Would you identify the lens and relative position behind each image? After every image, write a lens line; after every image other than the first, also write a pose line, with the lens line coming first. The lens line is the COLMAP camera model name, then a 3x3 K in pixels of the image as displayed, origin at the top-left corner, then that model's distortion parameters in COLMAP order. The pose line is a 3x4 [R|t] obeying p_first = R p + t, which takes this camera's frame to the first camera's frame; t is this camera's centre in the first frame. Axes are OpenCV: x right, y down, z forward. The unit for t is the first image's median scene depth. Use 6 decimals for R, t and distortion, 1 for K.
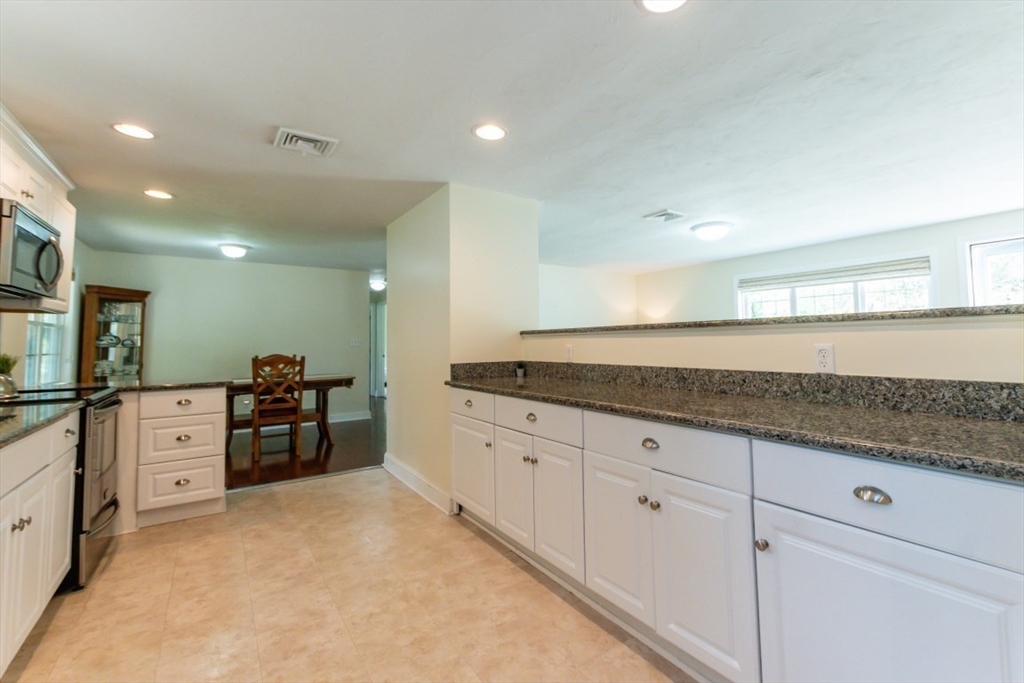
lens RADIAL K [[438.1, 0, 527.4], [0, 438.1, 321.8], [0, 0, 1]] dist [0.004388, -0.000251]
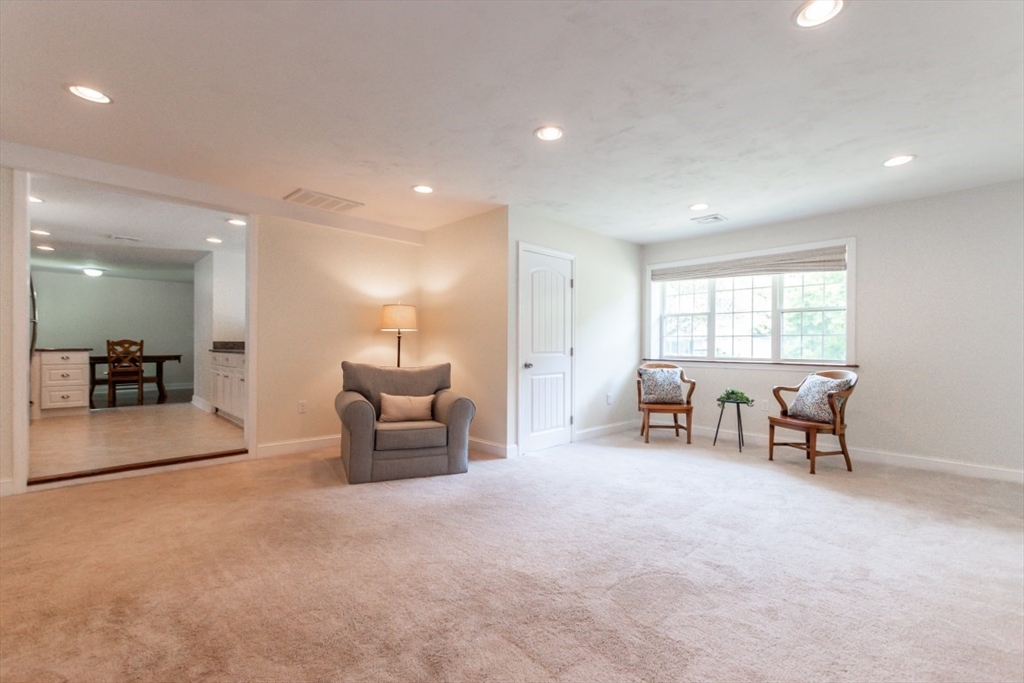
lens RADIAL K [[454.0, 0, 517.6], [0, 454.0, 343.9], [0, 0, 1]] dist [0.004360, -0.000159]
pose [[0.988267, 0.013155, 0.152166, 0.956305], [-0.019746, 0.998927, 0.041883, -0.010217], [-0.151451, -0.044397, 0.987467, -1.384806]]
